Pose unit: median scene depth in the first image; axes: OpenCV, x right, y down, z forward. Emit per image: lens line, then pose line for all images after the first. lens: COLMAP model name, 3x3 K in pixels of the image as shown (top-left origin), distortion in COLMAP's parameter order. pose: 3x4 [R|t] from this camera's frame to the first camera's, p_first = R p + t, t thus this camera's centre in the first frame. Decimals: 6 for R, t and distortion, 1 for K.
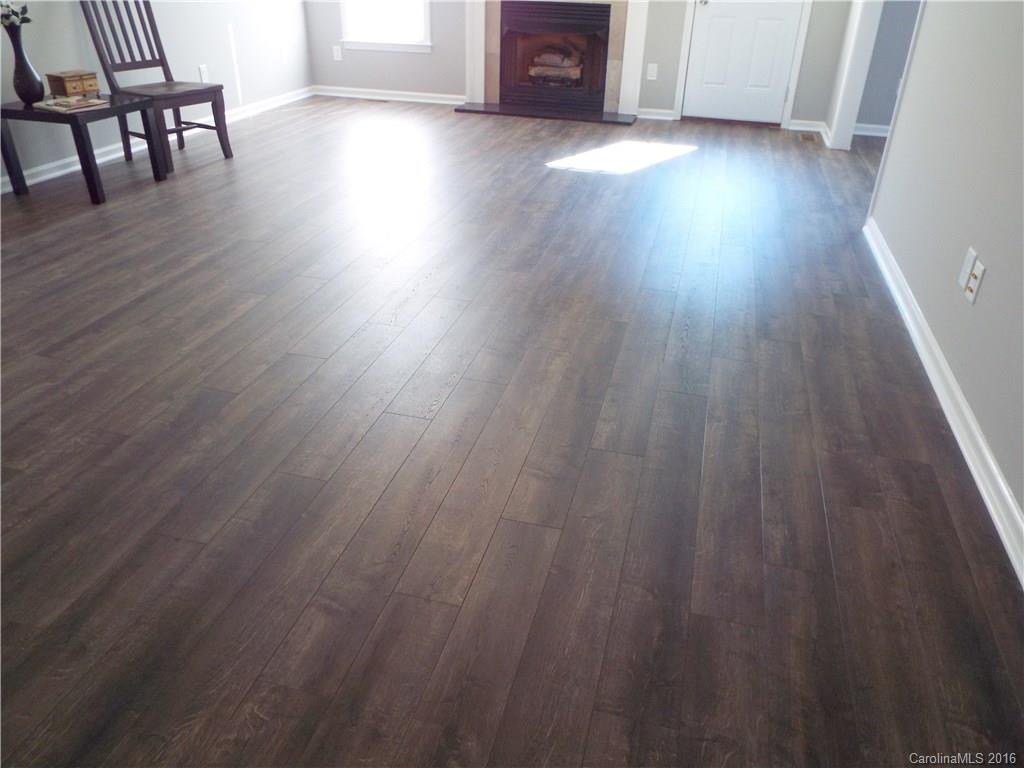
lens RADIAL K [[743.6, 0, 525.6], [0, 743.6, 385.2], [0, 0, 1]] dist [-0.011921, -0.008916]
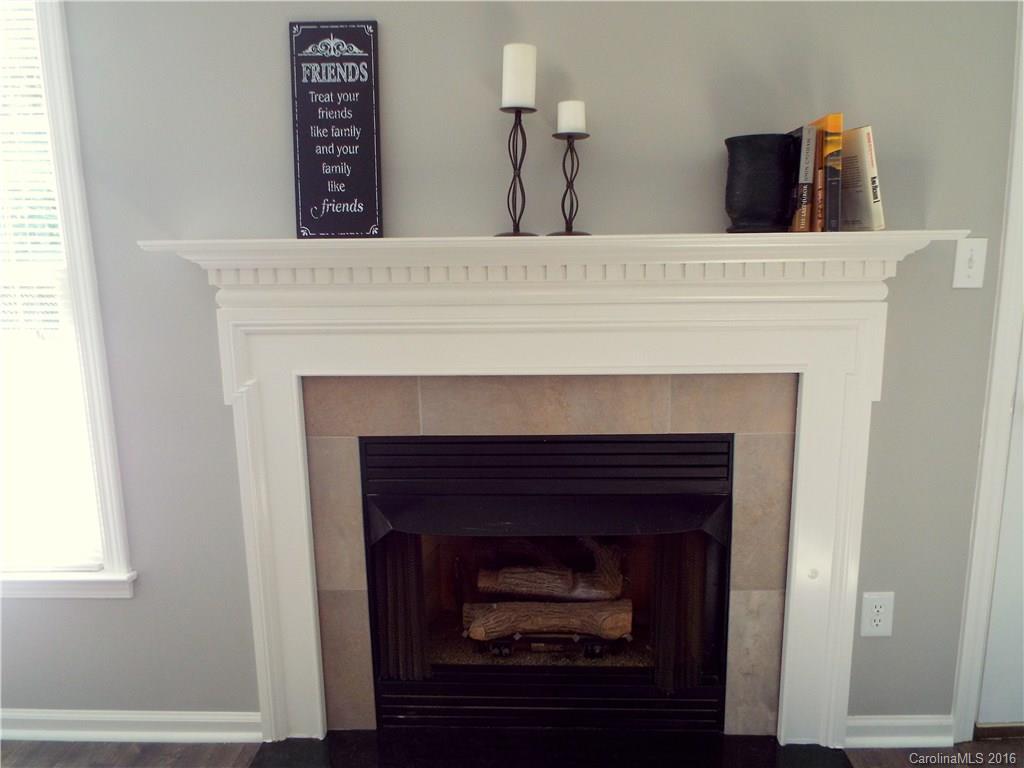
lens RADIAL K [[742.1, 0, 512.0], [0, 742.1, 384.0], [0, 0, 1]] dist [-0.024754, 0.001311]
pose [[0.974265, -0.089015, 0.207087, -0.035633], [0.150284, 0.941246, -0.302440, -0.470854], [-0.167998, 0.325779, 0.930400, 0.752671]]
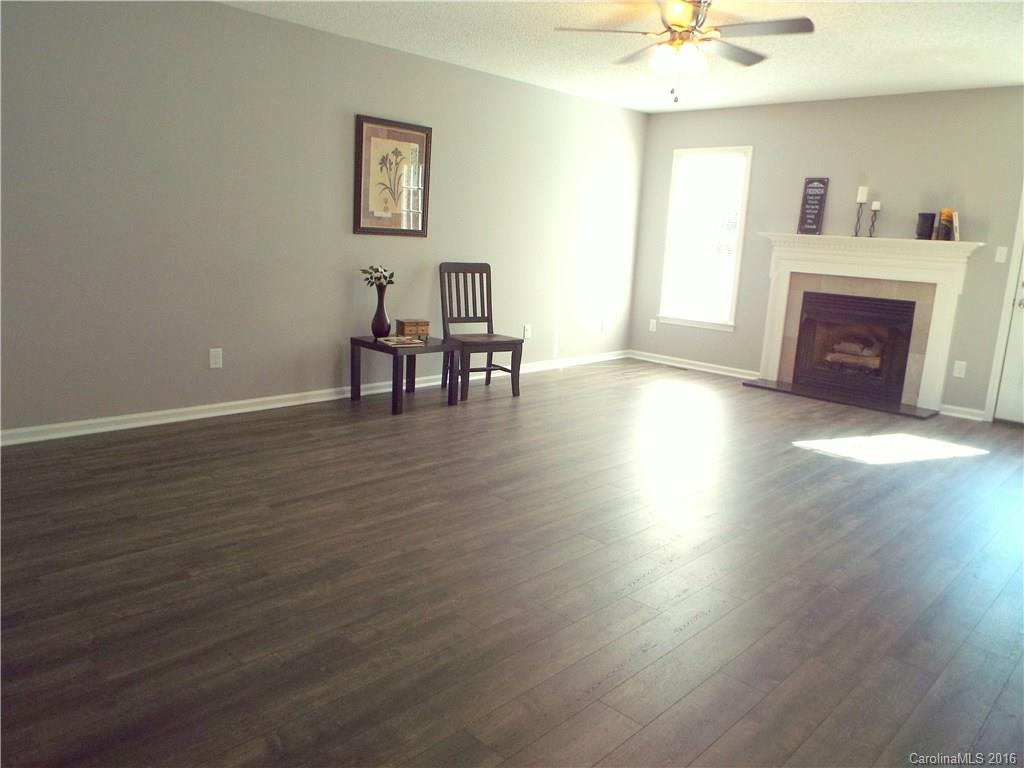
lens RADIAL K [[742.1, 0, 512.0], [0, 742.1, 384.0], [0, 0, 1]] dist [-0.024754, 0.001311]
pose [[0.862916, 0.113935, -0.492336, 0.150840], [-0.274316, 0.923829, -0.267004, -0.003609], [0.424413, 0.365457, 0.828441, 0.000028]]
